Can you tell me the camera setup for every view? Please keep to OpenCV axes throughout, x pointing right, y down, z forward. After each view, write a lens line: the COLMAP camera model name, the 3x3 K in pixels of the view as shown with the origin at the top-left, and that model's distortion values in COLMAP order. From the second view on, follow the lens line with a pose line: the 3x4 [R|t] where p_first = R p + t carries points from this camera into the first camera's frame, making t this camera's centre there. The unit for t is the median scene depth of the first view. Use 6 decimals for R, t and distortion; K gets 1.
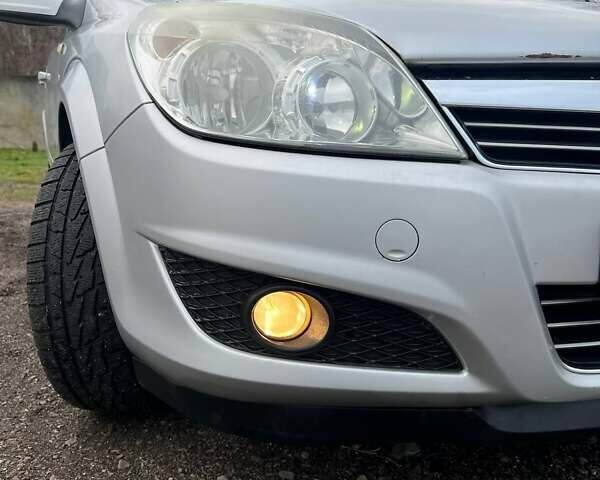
lens RADIAL K [[634.3, 0, 304.0], [0, 634.3, 235.9], [0, 0, 1]] dist [0.035514, 0.000000]
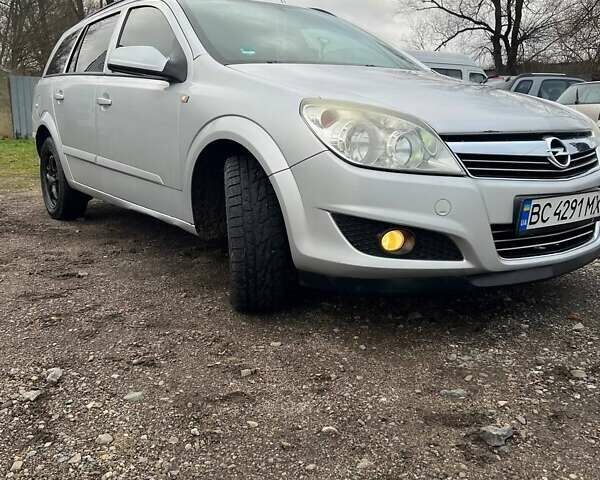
lens RADIAL K [[634.3, 0, 297.1], [0, 634.3, 243.1], [0, 0, 1]] dist [0.035514, 0.000000]
pose [[0.981234, -0.026689, 0.190963, -0.846512], [0.023198, 0.999521, 0.020493, 0.078296], [-0.191418, -0.015678, 0.981383, -1.288138]]
